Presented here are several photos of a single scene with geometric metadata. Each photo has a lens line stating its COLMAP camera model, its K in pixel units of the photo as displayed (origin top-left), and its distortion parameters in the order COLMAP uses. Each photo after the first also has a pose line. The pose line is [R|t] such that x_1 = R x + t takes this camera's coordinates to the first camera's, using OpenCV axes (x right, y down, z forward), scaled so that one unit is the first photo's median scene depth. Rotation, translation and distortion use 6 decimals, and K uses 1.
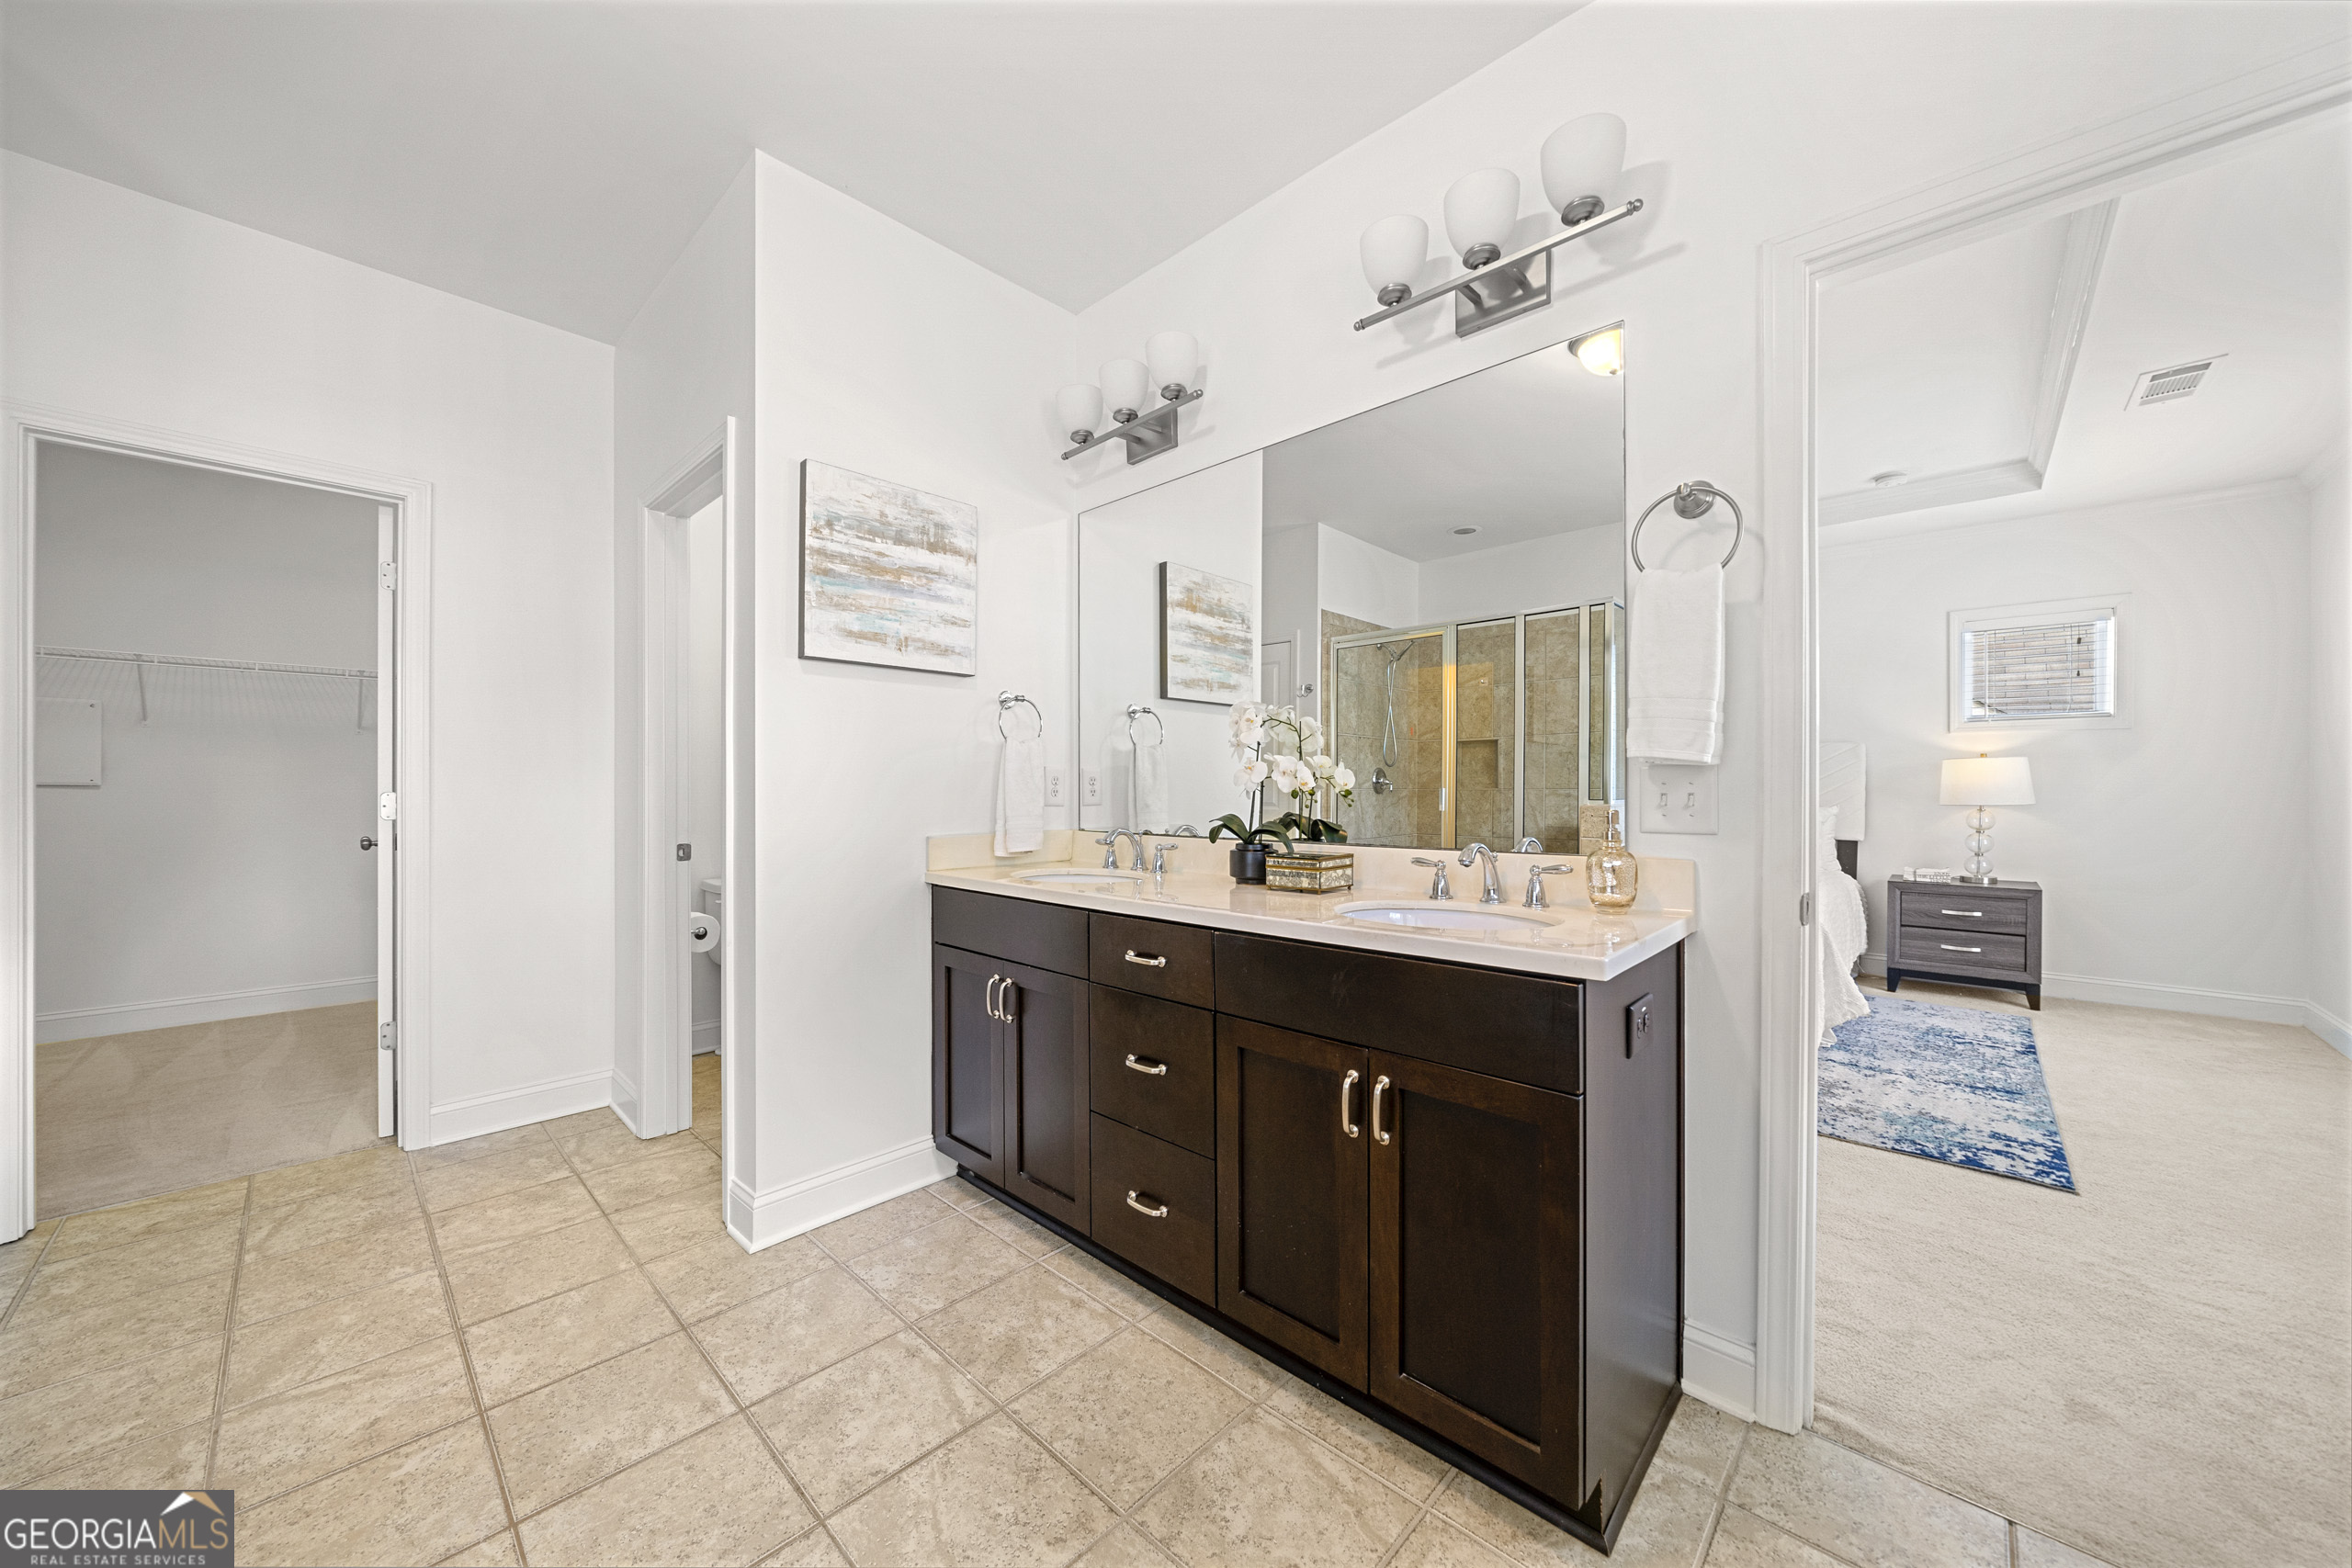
lens RADIAL K [[854.9, 0, 1169.1], [0, 854.9, 790.3], [0, 0, 1]] dist [-0.003382, -0.000088]
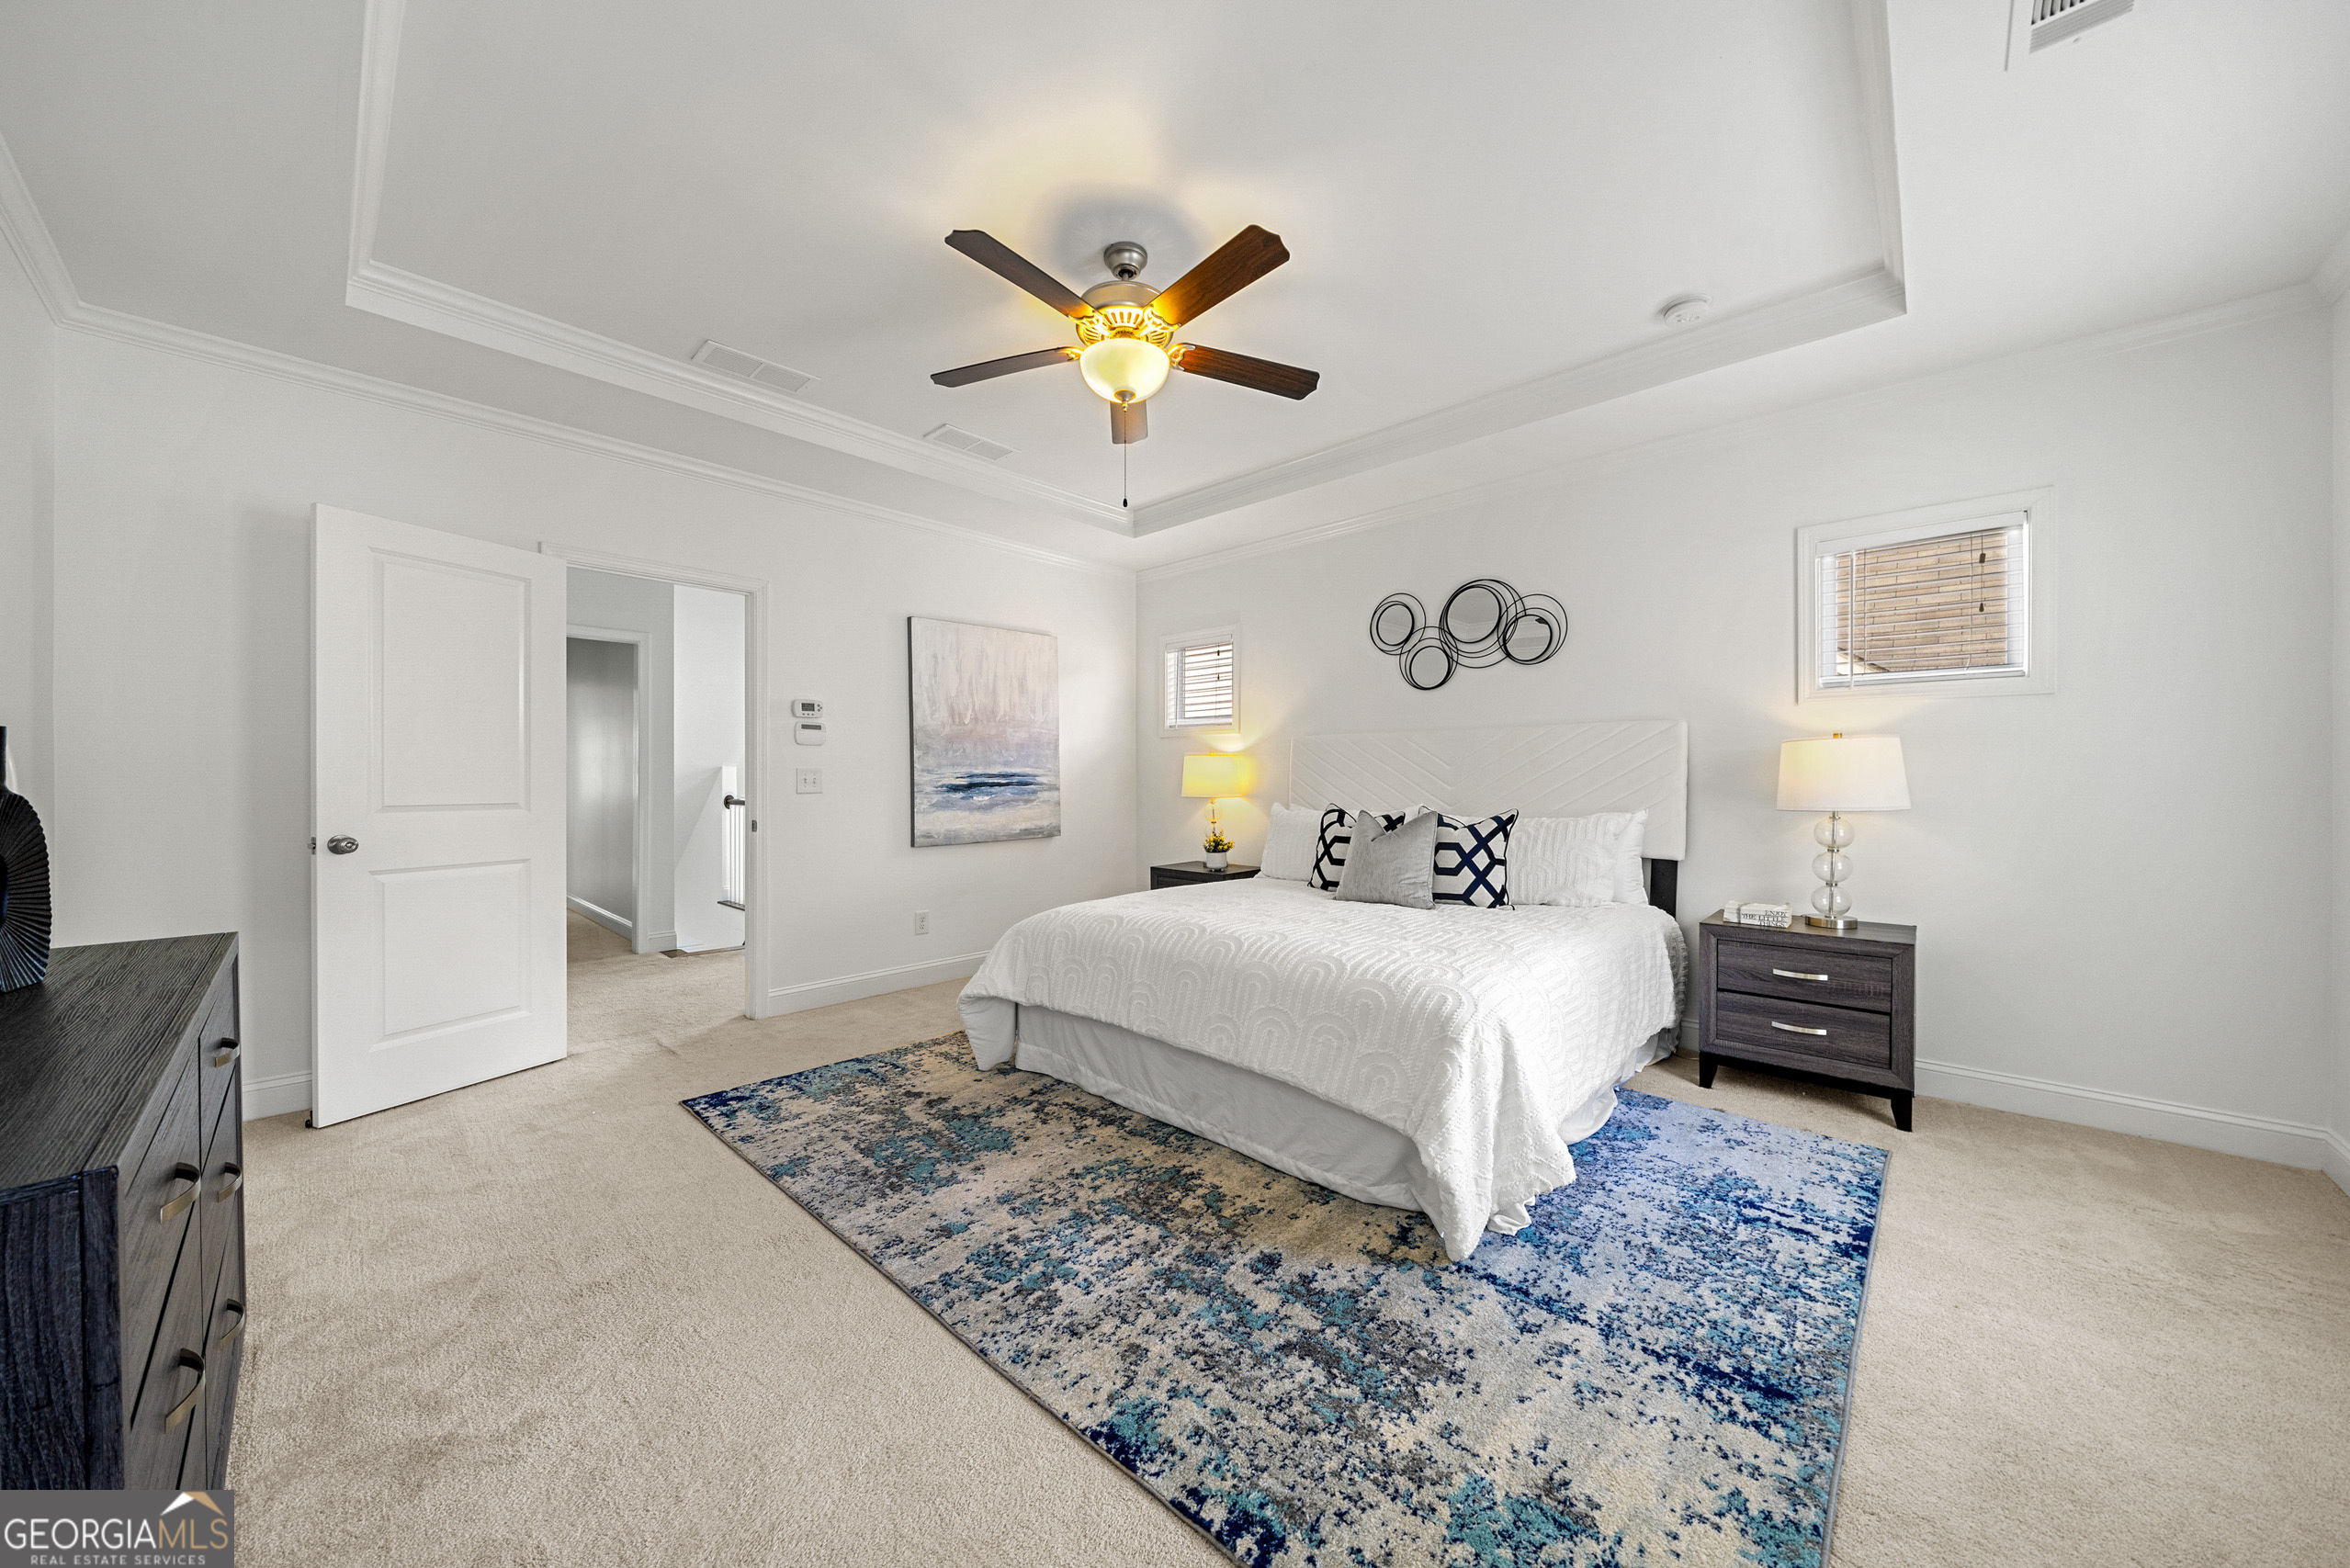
lens RADIAL K [[821.8, 0, 1180.3], [0, 821.8, 783.6], [0, 0, 1]] dist [-0.007543, -0.000114]
pose [[0.999998, 0.001085, -0.001662, 0.454611], [-0.001087, 0.999999, -0.001104, -0.002637], [0.001661, 0.001106, 0.999998, 0.369152]]
